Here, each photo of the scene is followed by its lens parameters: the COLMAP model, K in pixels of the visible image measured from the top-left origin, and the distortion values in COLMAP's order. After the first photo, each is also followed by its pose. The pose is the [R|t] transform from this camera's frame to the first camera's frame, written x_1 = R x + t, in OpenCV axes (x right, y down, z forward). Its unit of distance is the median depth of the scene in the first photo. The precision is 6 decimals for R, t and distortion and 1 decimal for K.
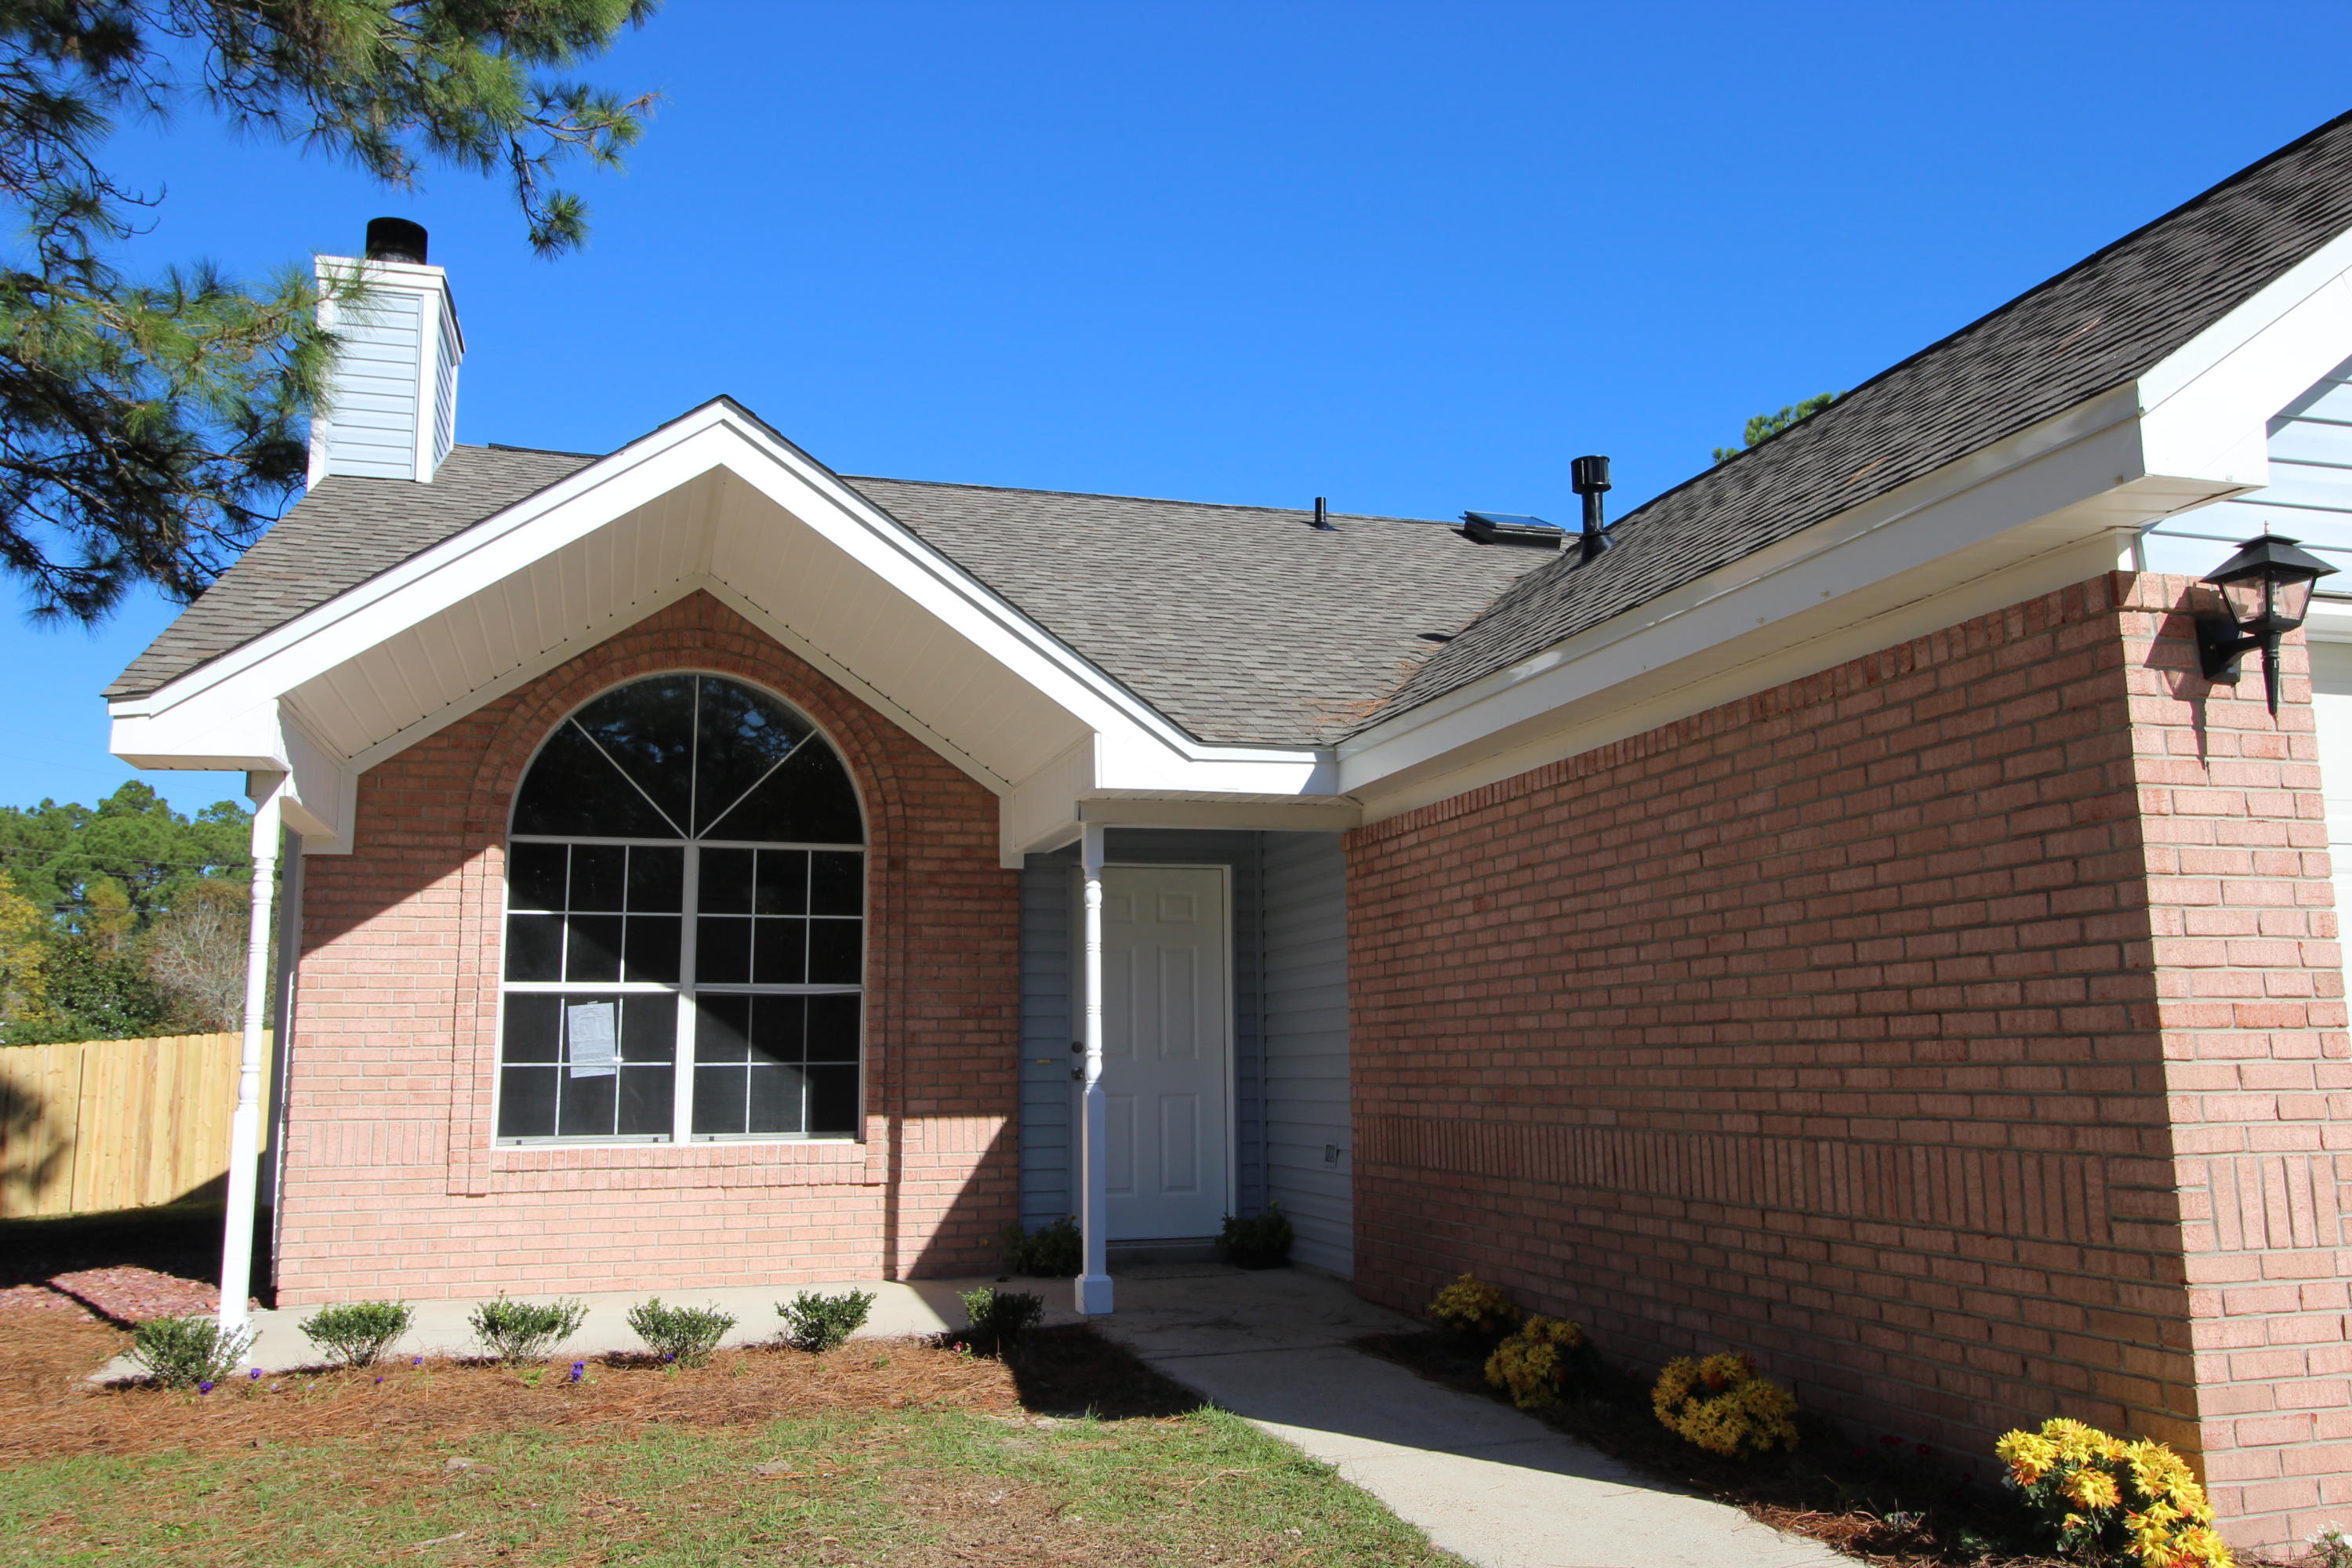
lens RADIAL K [[1882.0, 0, 1176.0], [0, 1882.0, 784.0], [0, 0, 1]] dist [0.006522, -0.004832]
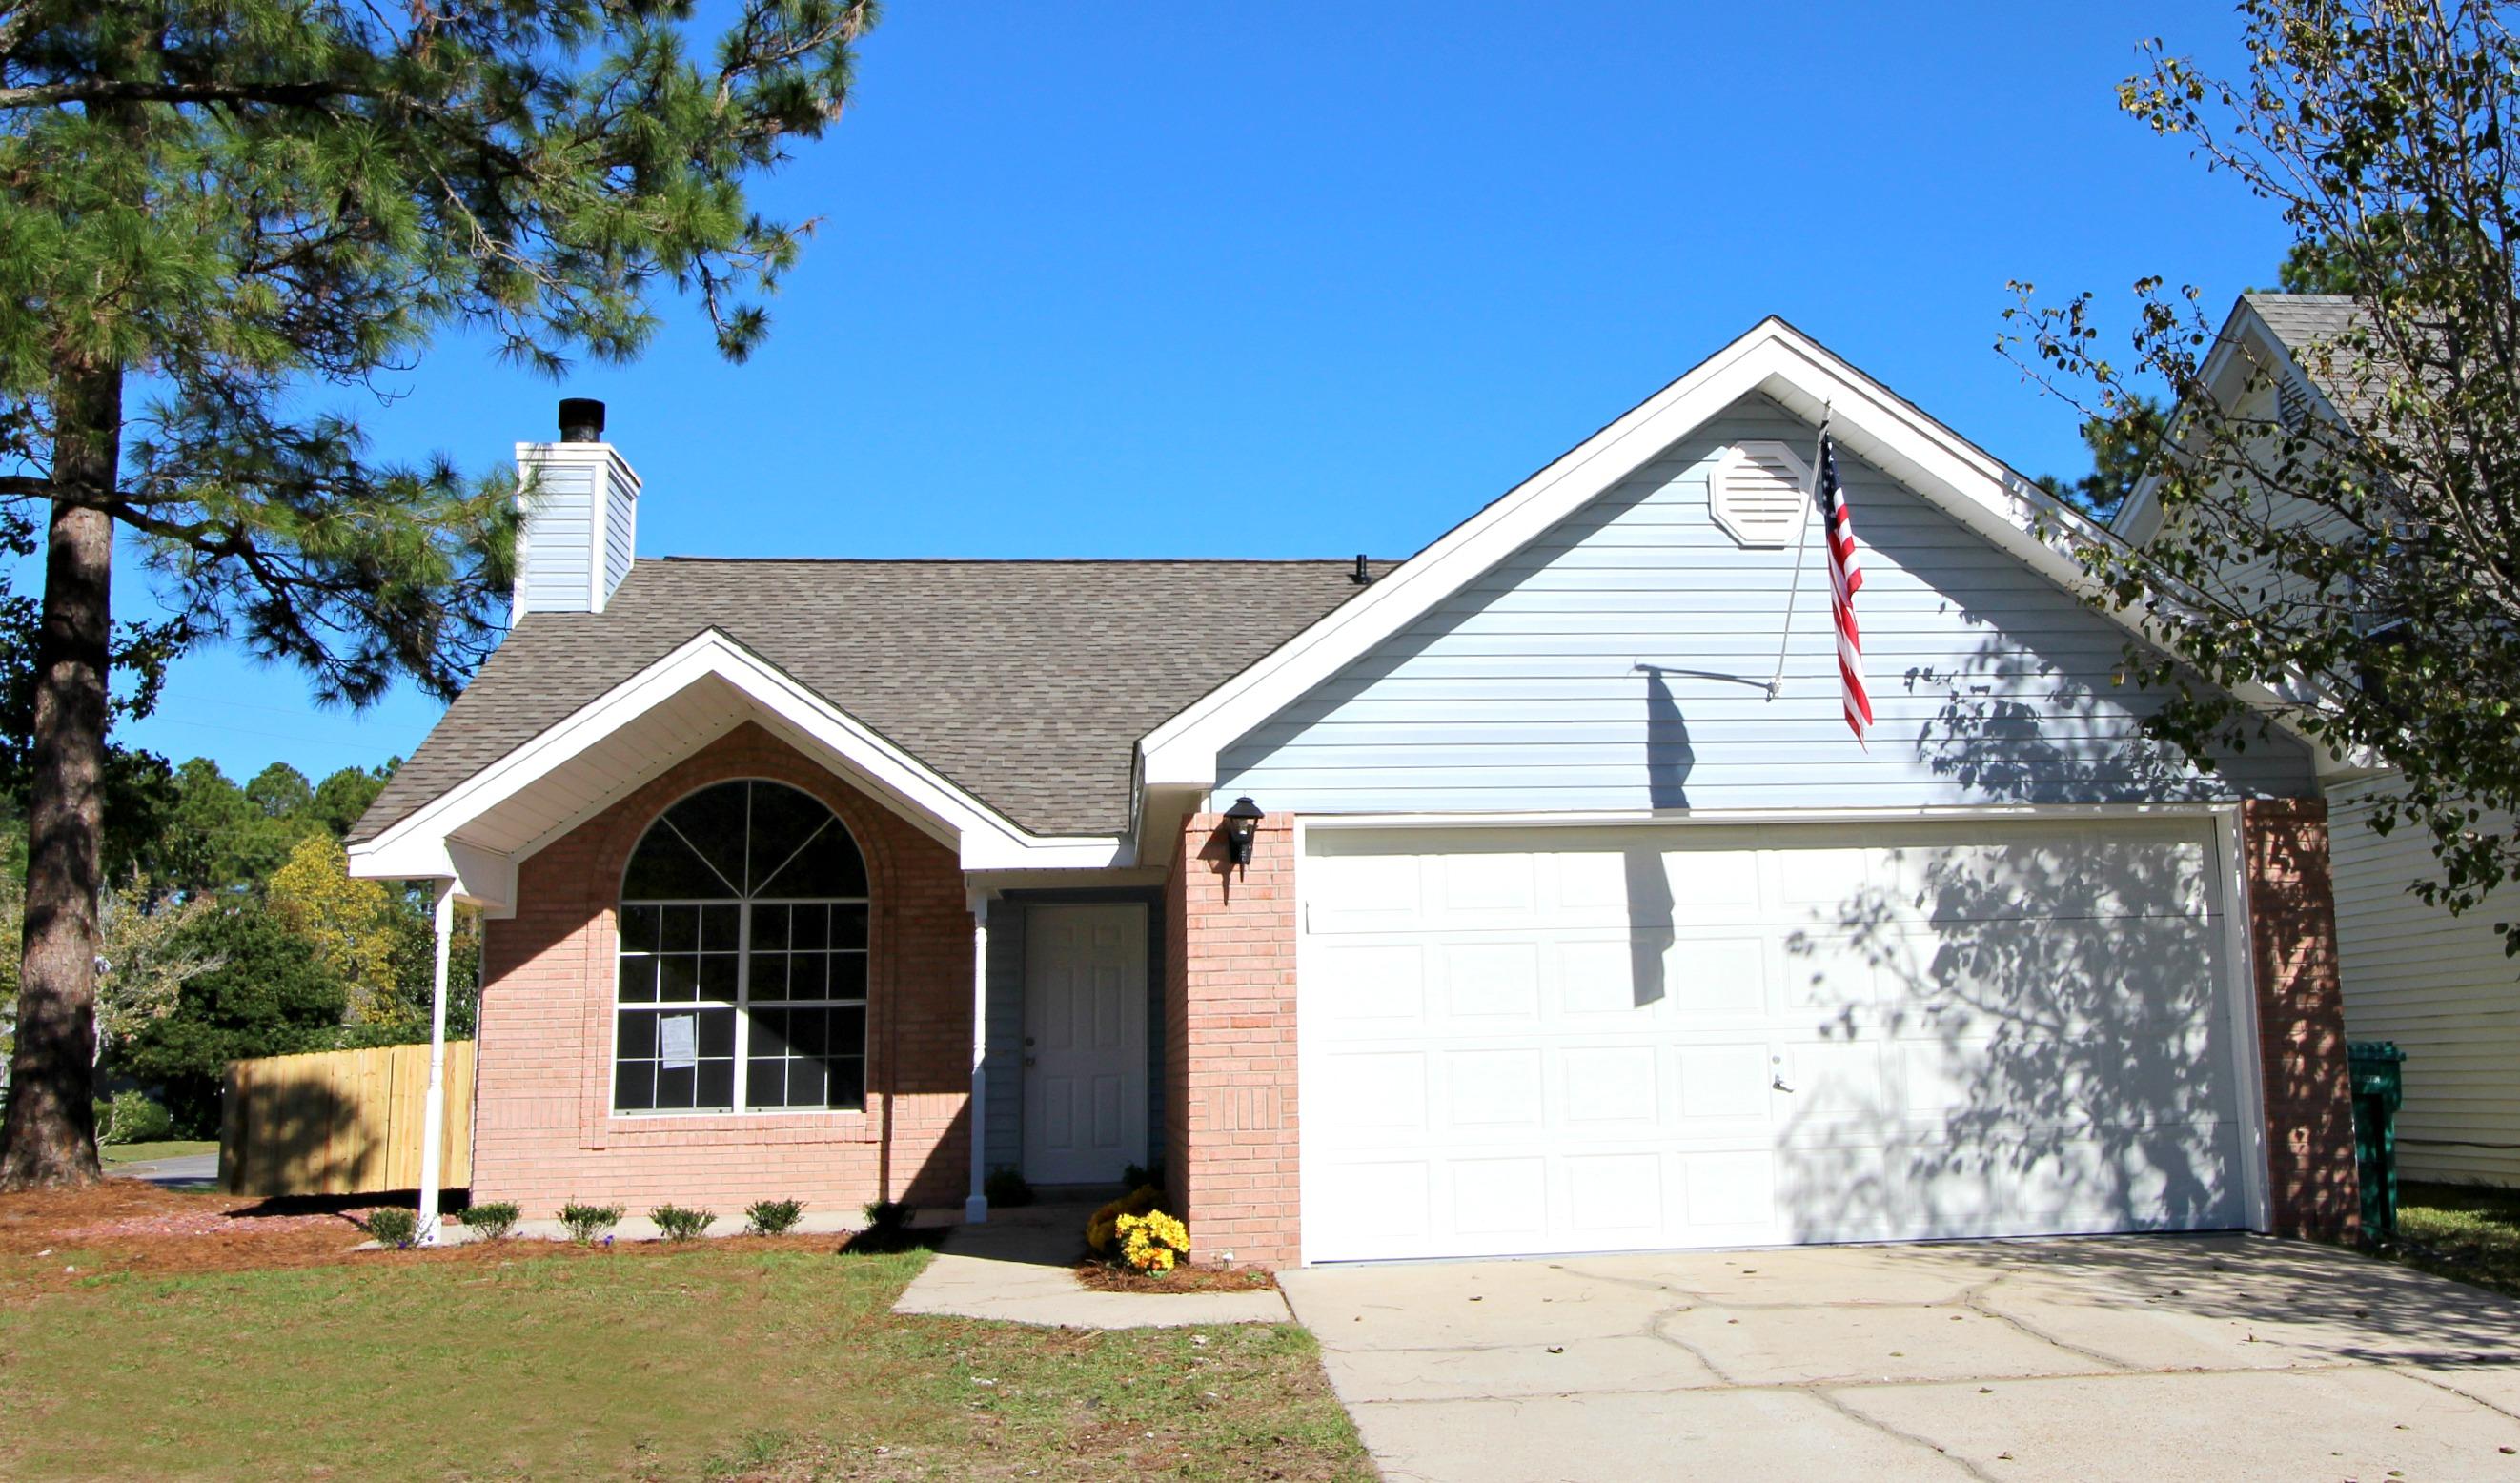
lens RADIAL K [[2278.6, 0, 1261.4], [0, 2278.6, 668.0], [0, 0, 1]] dist [0.033387, 0.001333]
pose [[0.984527, -0.040419, -0.170506, 0.439763], [0.036590, 0.999004, -0.025541, -0.088963], [0.171368, 0.018907, 0.985026, -0.652329]]
